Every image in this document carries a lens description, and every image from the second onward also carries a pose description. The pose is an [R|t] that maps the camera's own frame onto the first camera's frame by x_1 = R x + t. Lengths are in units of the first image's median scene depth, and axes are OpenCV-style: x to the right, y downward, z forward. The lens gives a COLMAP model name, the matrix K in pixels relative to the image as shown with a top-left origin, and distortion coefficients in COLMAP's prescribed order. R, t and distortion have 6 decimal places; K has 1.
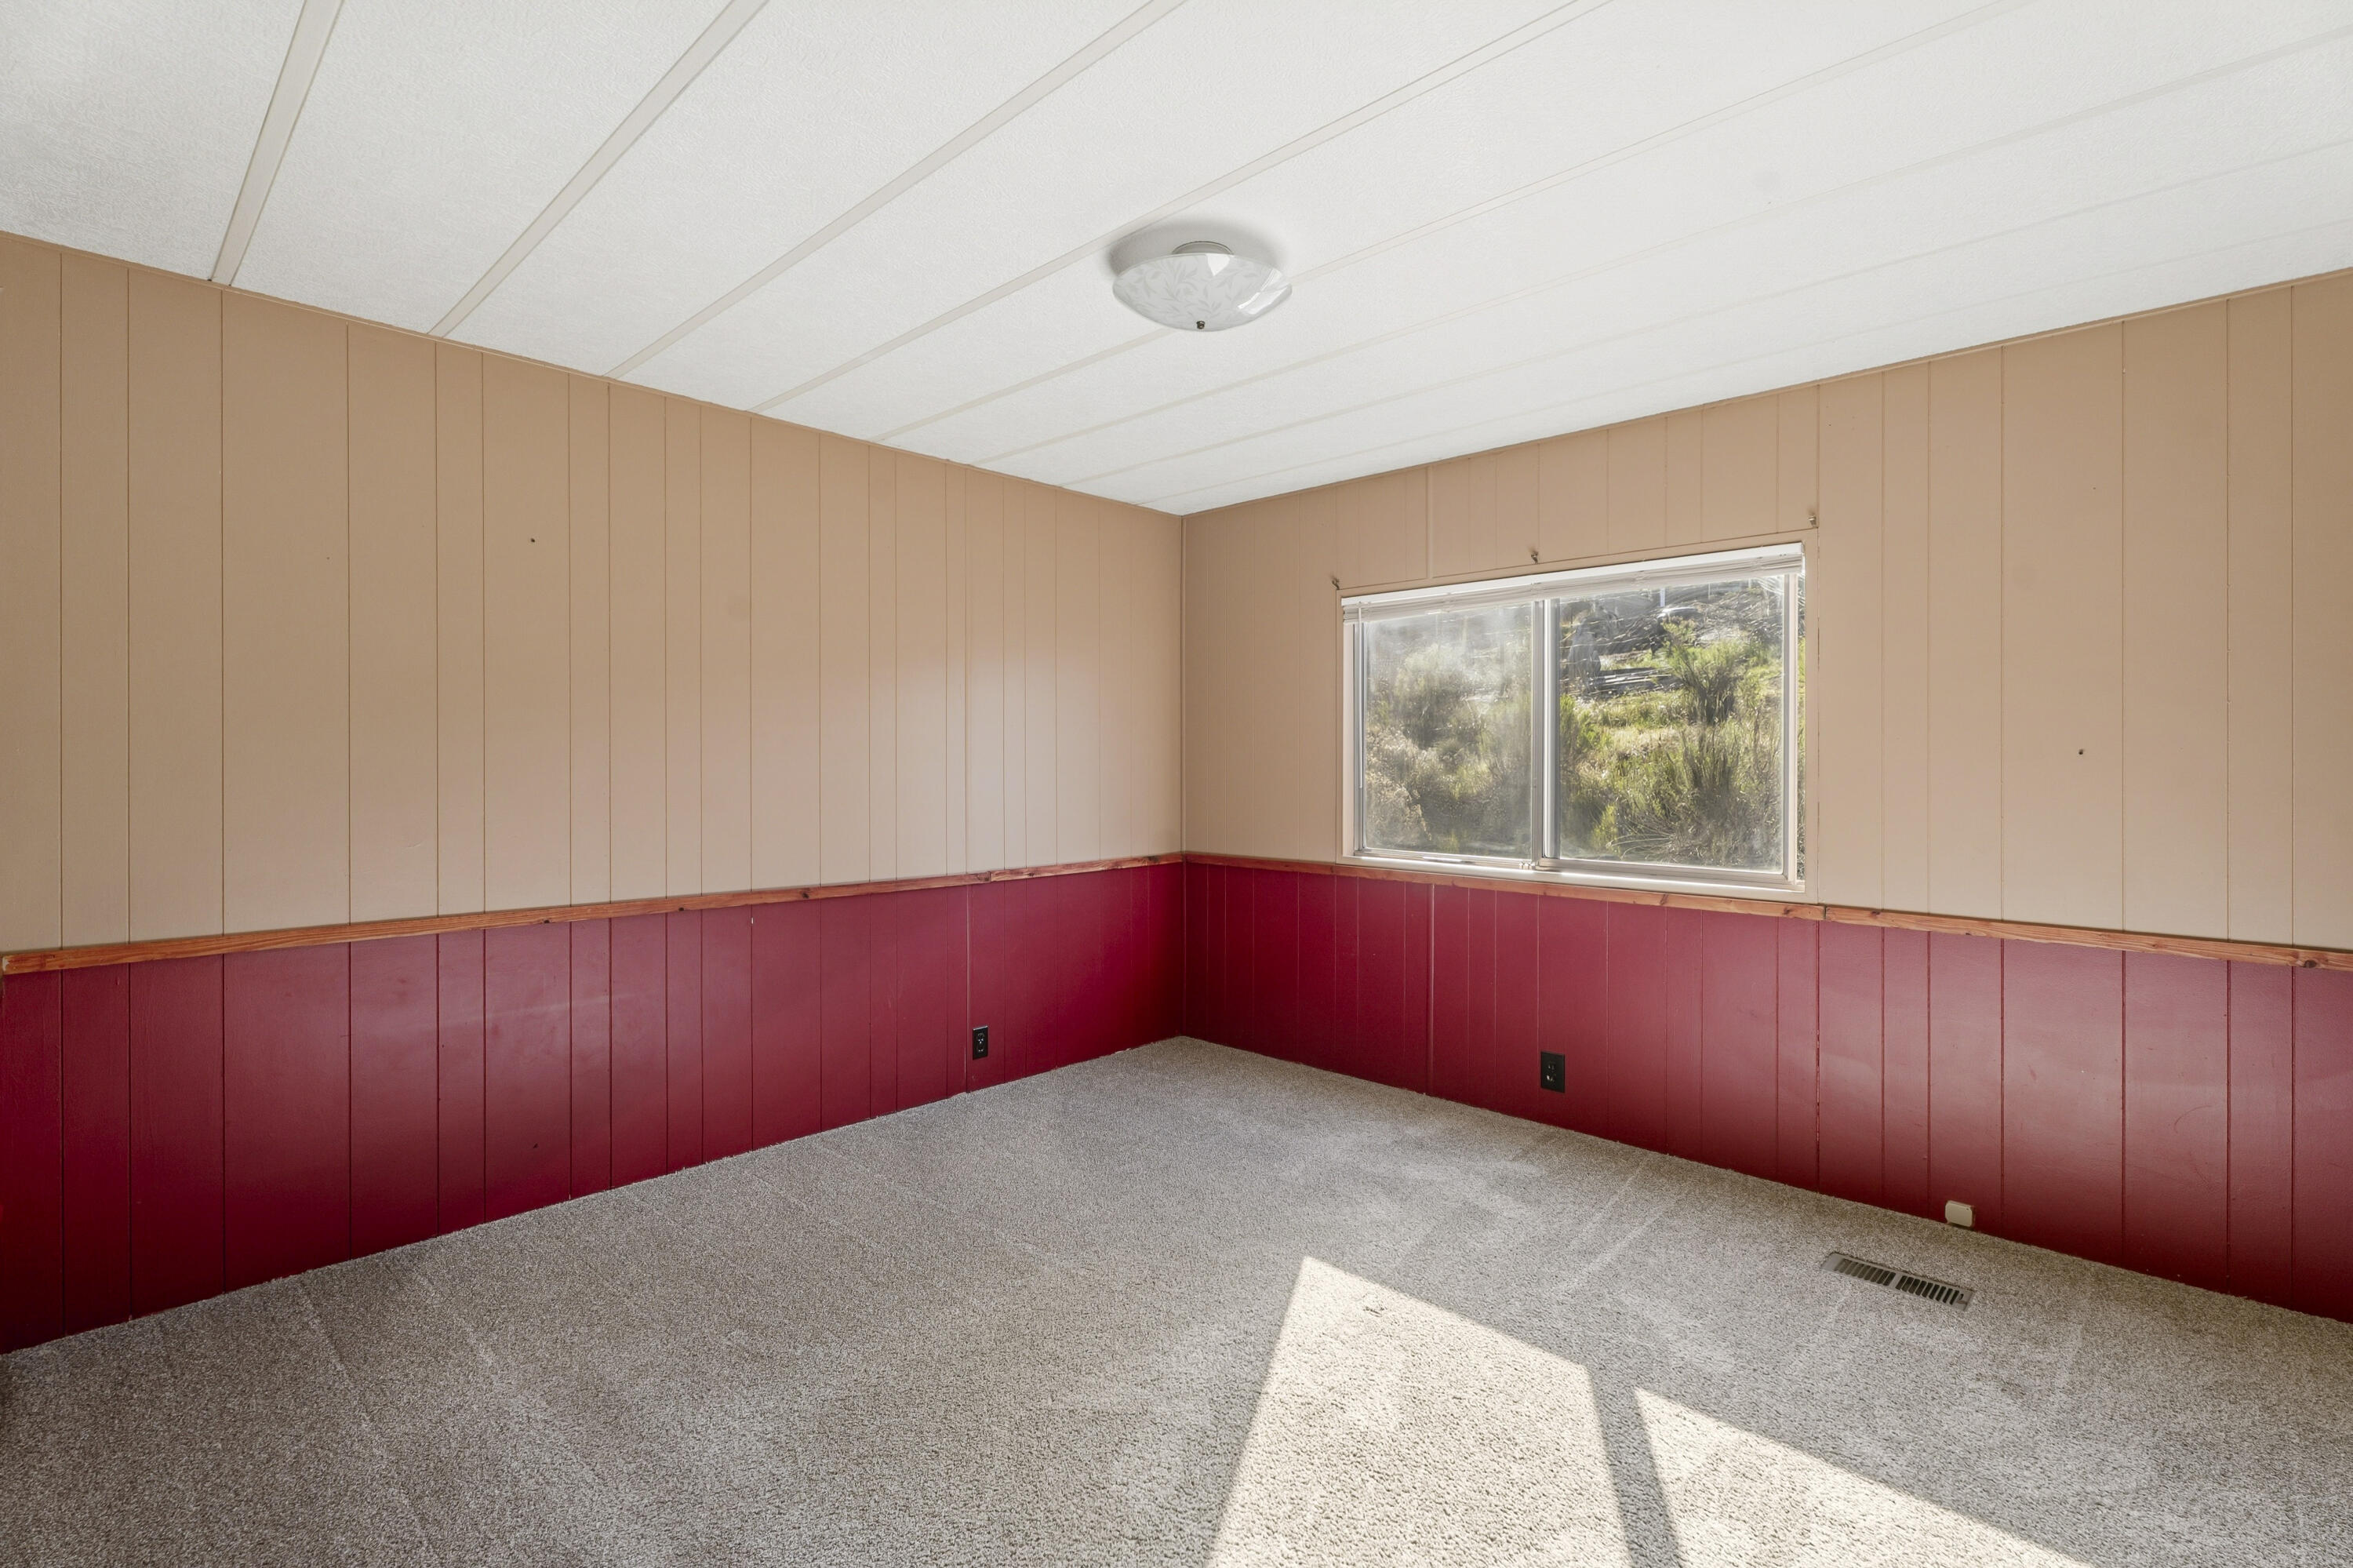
lens RADIAL K [[1086.3, 0, 1164.4], [0, 1086.3, 761.0], [0, 0, 1]] dist [-0.000847, 0.000255]
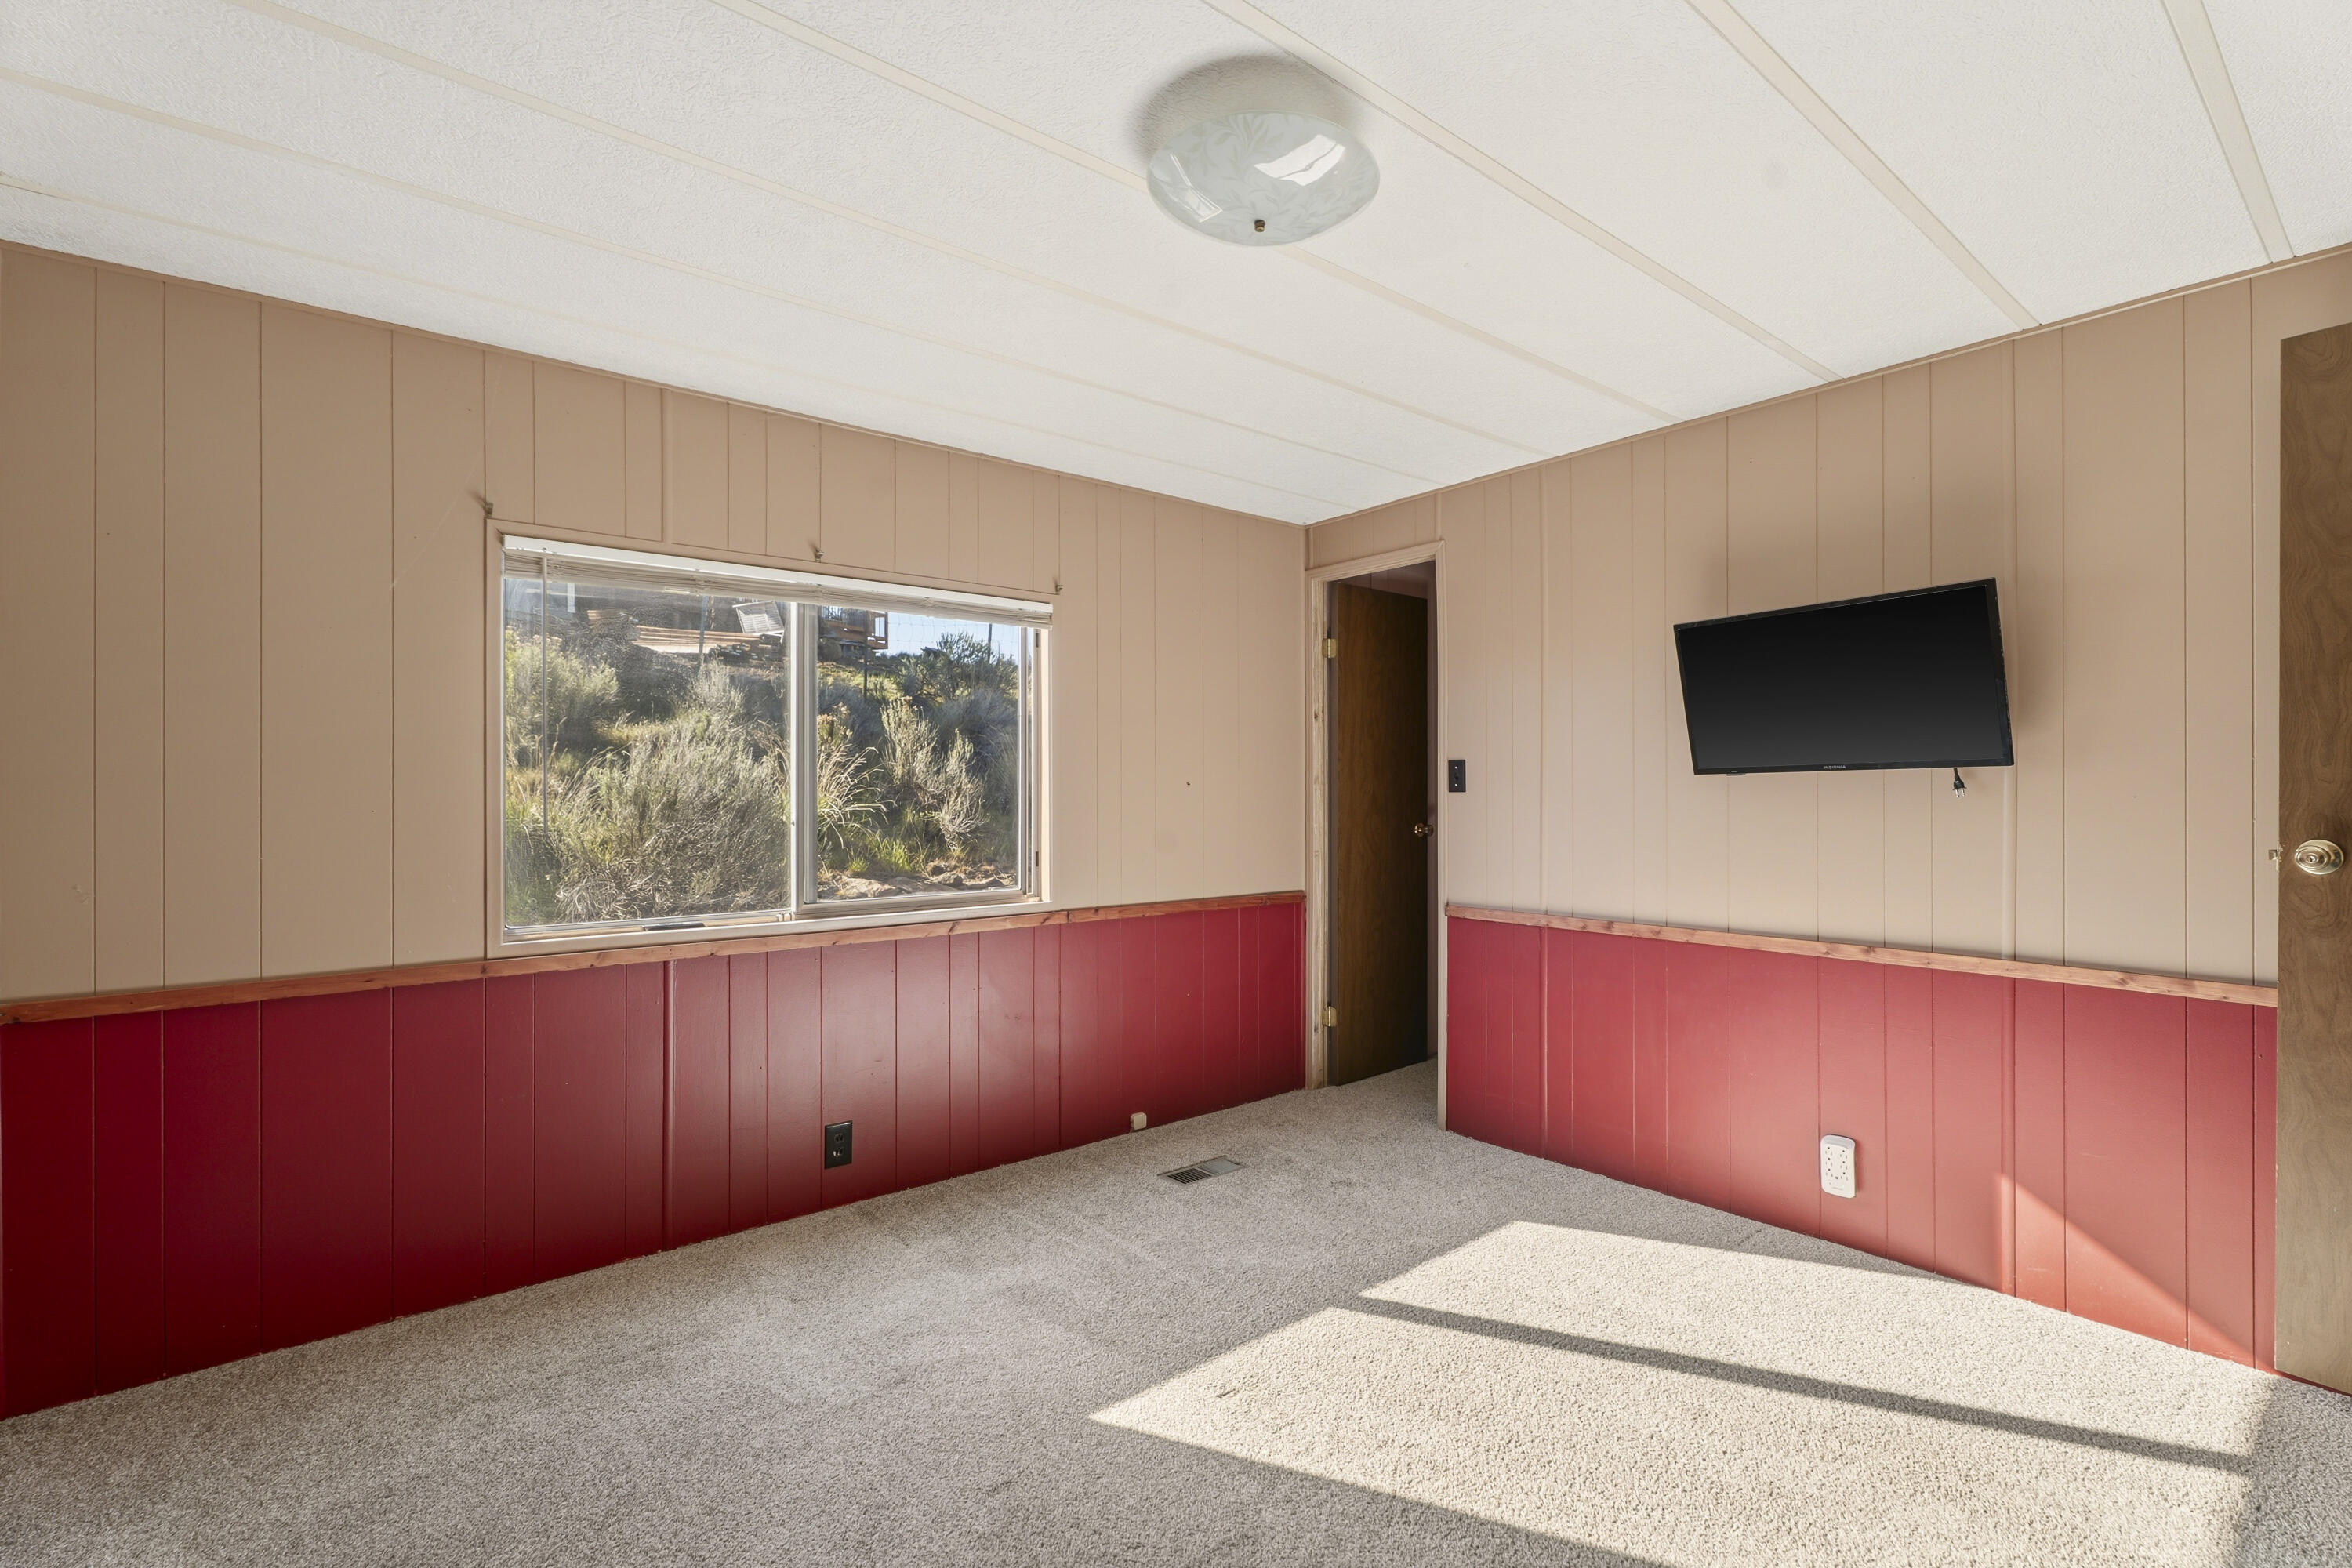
lens RADIAL K [[1085.8, 0, 1165.3], [0, 1085.8, 793.3], [0, 0, 1]] dist [-0.000847, 0.000255]
pose [[0.107581, -0.007200, 0.994170, -0.581607], [0.006415, 0.999958, 0.006548, -0.003807], [-0.994176, 0.005673, 0.107623, 0.767907]]
